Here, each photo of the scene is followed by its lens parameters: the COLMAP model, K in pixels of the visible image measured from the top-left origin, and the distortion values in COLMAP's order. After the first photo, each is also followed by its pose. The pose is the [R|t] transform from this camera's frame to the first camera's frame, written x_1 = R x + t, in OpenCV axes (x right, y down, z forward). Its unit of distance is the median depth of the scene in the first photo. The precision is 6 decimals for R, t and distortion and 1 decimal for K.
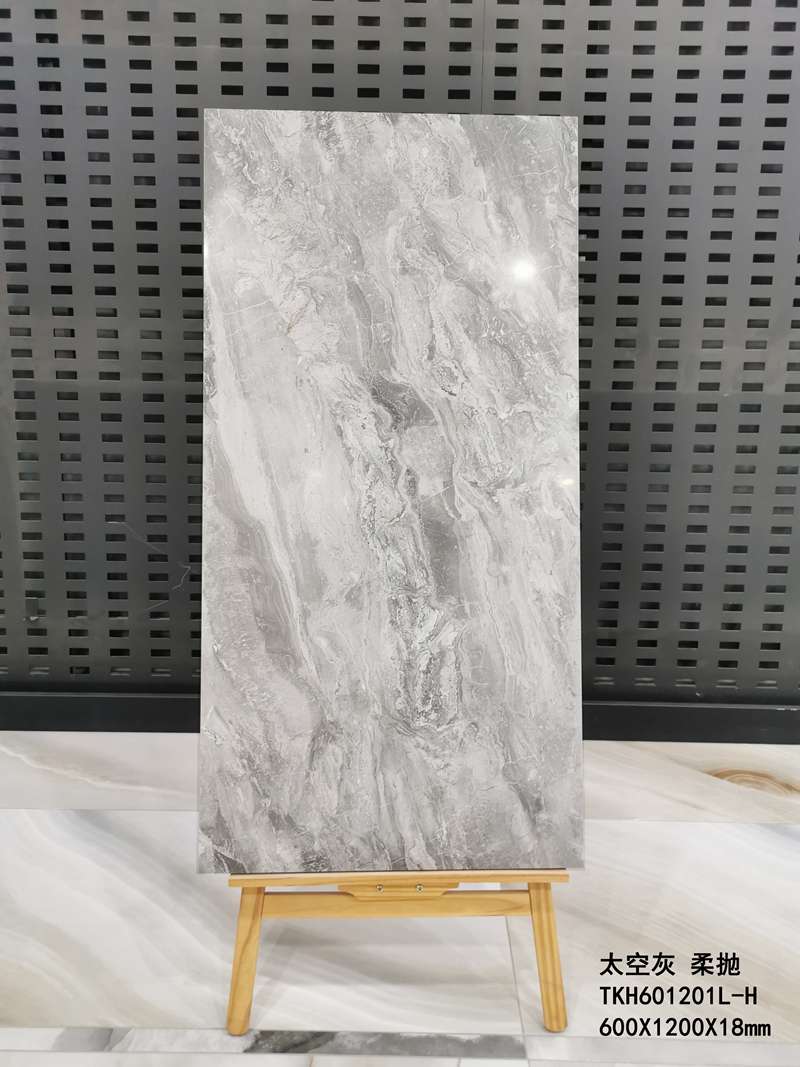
lens RADIAL K [[829.9, 0, 398.7], [0, 829.9, 533.5], [0, 0, 1]] dist [0.013305, 0.000822]
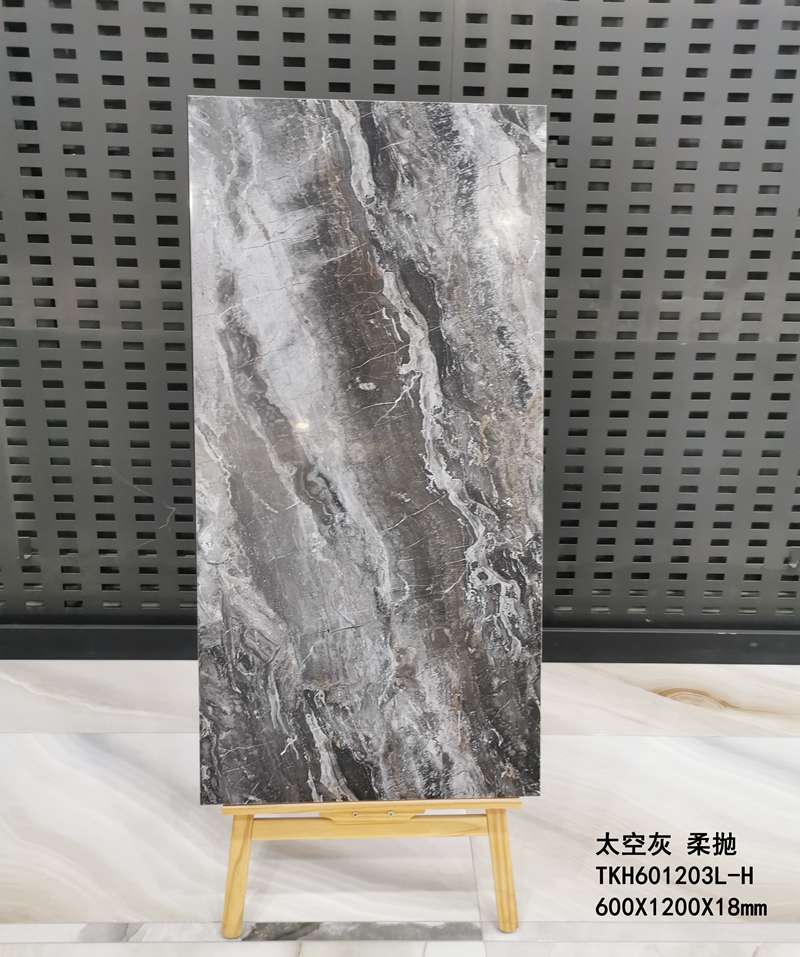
lens RADIAL K [[806.9, 0, 398.6], [0, 806.9, 477.6], [0, 0, 1]] dist [0.001848, -0.011229]
pose [[0.999510, -0.005820, 0.030750, 0.001725], [0.002195, 0.993173, 0.116629, -0.122389], [-0.031219, -0.116505, 0.992699, -0.021880]]
